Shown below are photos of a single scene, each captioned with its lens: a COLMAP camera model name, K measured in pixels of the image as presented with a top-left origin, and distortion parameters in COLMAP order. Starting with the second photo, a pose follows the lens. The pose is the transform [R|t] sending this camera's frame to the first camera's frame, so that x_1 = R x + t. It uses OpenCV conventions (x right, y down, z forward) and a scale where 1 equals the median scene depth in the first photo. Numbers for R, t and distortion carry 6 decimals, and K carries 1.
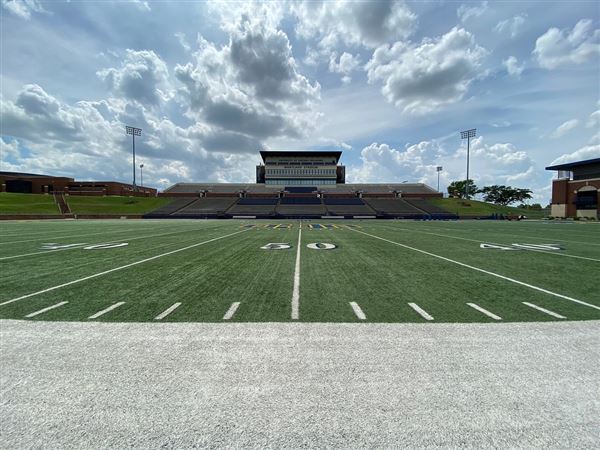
lens RADIAL K [[241.4, 0, 301.3], [0, 241.4, 224.4], [0, 0, 1]] dist [0.037804, -0.029663]
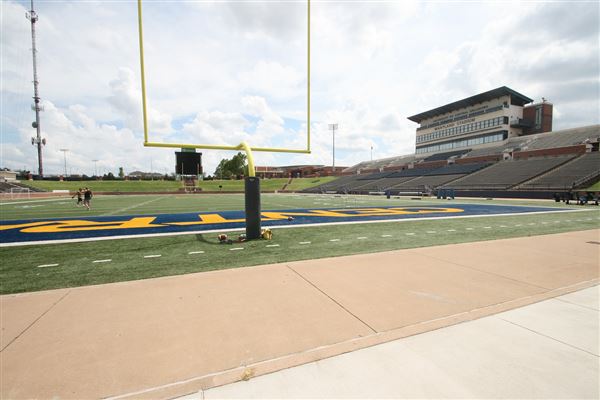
lens RADIAL K [[279.4, 0, 302.0], [0, 279.4, 209.1], [0, 0, 1]] dist [0.015747, -0.019582]
pose [[0.383392, 0.058543, -0.921728, 0.666255], [-0.029468, 0.998256, 0.051147, -0.010001], [0.923115, 0.007552, 0.384449, 0.261170]]
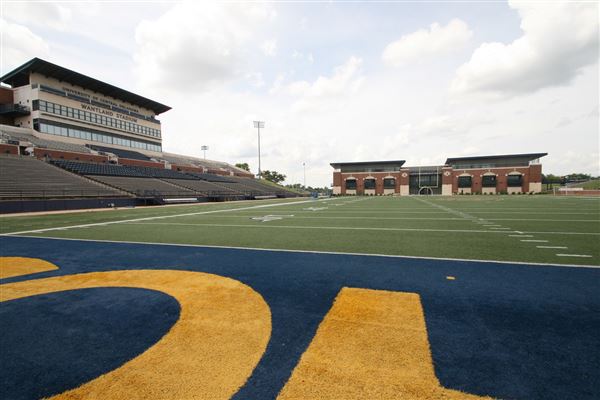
lens RADIAL K [[284.8, 0, 307.9], [0, 284.8, 201.9], [0, 0, 1]] dist [0.026368, -0.021911]
pose [[0.307503, -0.034932, 0.950906, -0.551001], [0.052989, 0.998404, 0.019541, -0.016731], [-0.950071, 0.044378, 0.308863, 0.373967]]
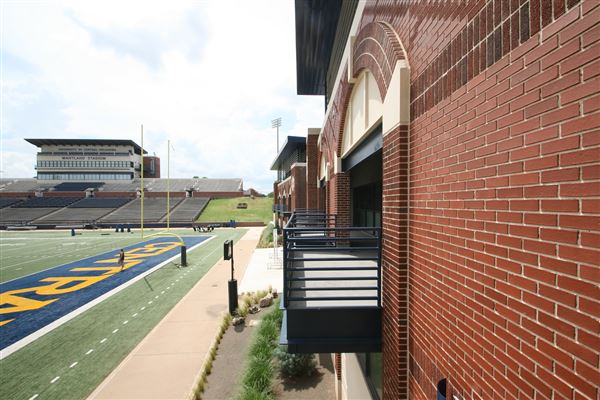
lens RADIAL K [[279.4, 0, 302.0], [0, 279.4, 209.1], [0, 0, 1]] dist [0.015747, -0.019582]
pose [[0.995258, -0.011020, 0.096649, 0.672212], [0.012670, 0.999784, -0.016476, -0.044400], [-0.096446, 0.017623, 0.995182, 0.001439]]
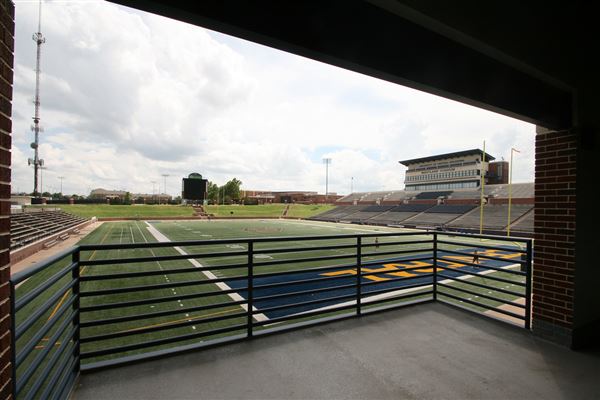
lens RADIAL K [[279.4, 0, 302.0], [0, 279.4, 209.1], [0, 0, 1]] dist [0.015747, -0.019582]
pose [[0.532031, 0.006953, -0.846696, 0.695215], [-0.045653, 0.998747, -0.020485, -0.041896], [0.845493, 0.049553, 0.531682, -0.037456]]
